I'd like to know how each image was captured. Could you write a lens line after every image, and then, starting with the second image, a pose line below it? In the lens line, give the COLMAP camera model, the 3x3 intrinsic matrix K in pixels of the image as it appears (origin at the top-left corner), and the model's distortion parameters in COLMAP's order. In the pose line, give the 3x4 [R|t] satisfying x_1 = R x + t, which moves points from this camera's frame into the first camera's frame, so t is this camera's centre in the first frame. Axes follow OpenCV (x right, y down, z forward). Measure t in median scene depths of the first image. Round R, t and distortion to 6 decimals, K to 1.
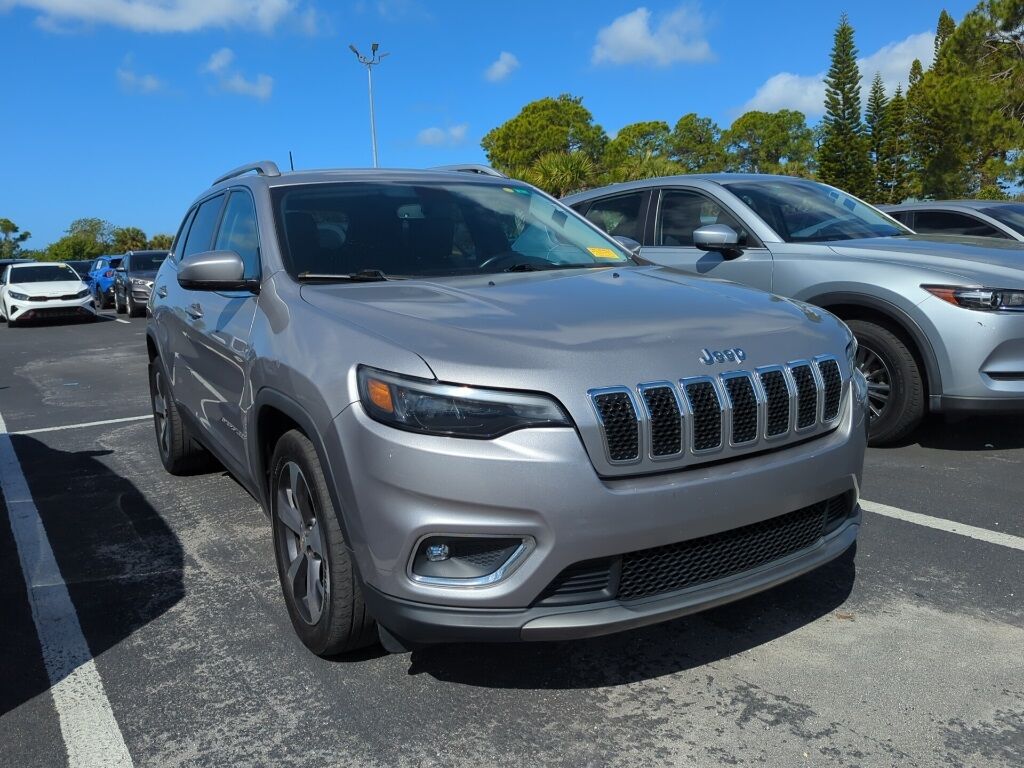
lens RADIAL K [[854.6, 0, 513.2], [0, 854.6, 384.3], [0, 0, 1]] dist [0.055608, -0.054123]
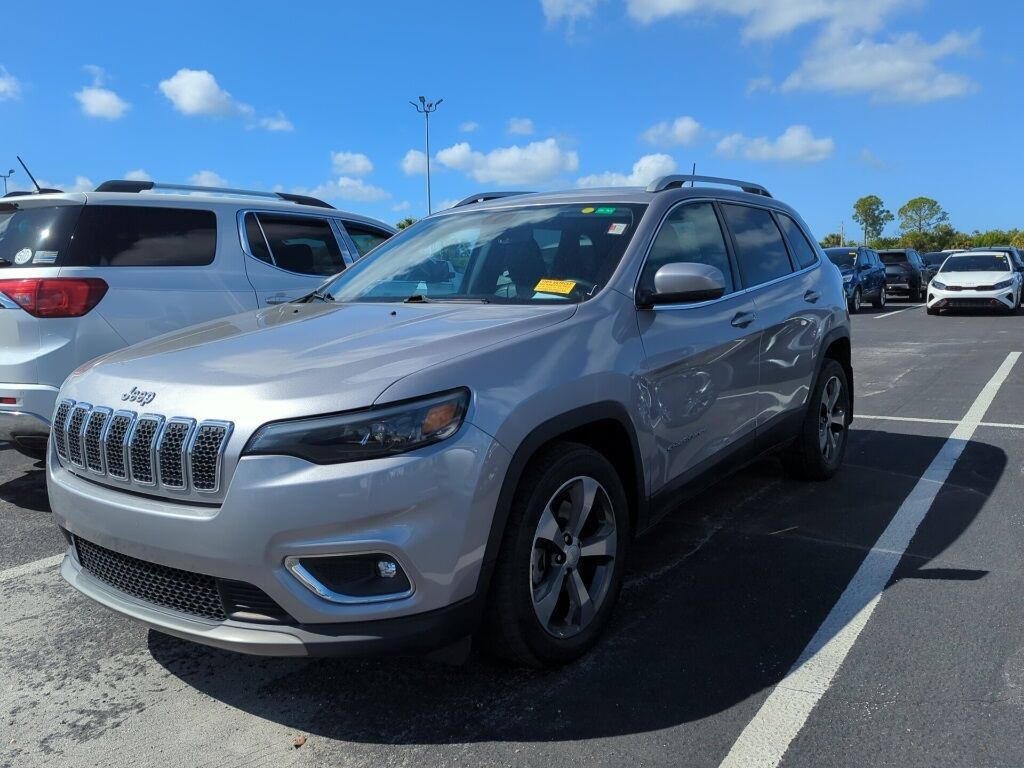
lens RADIAL K [[854.6, 0, 513.2], [0, 854.6, 384.3], [0, 0, 1]] dist [0.055608, -0.054123]
pose [[0.377834, 0.156867, -0.912488, 1.305205], [-0.135885, 0.984266, 0.112941, -0.216352], [0.915848, 0.081320, 0.393205, 0.931243]]
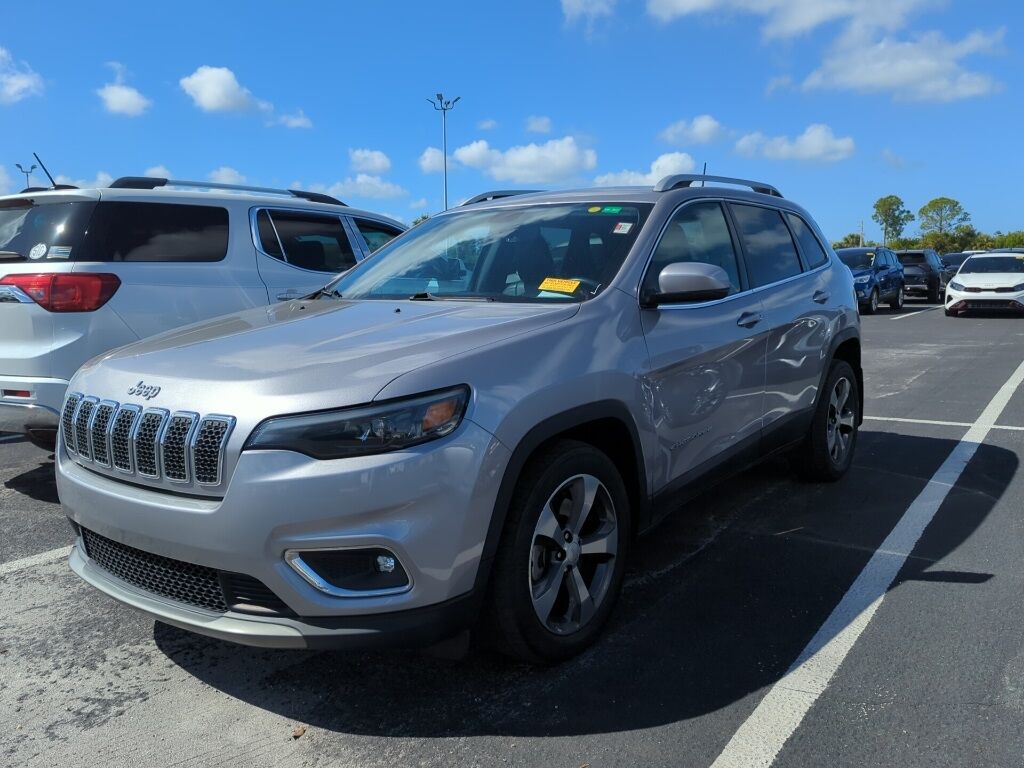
lens RADIAL K [[854.6, 0, 513.2], [0, 854.6, 384.3], [0, 0, 1]] dist [0.055608, -0.054123]
pose [[0.359493, 0.162557, -0.918880, 1.318523], [-0.143323, 0.982644, 0.117765, -0.219476], [0.922076, 0.089361, 0.376552, 0.944883]]
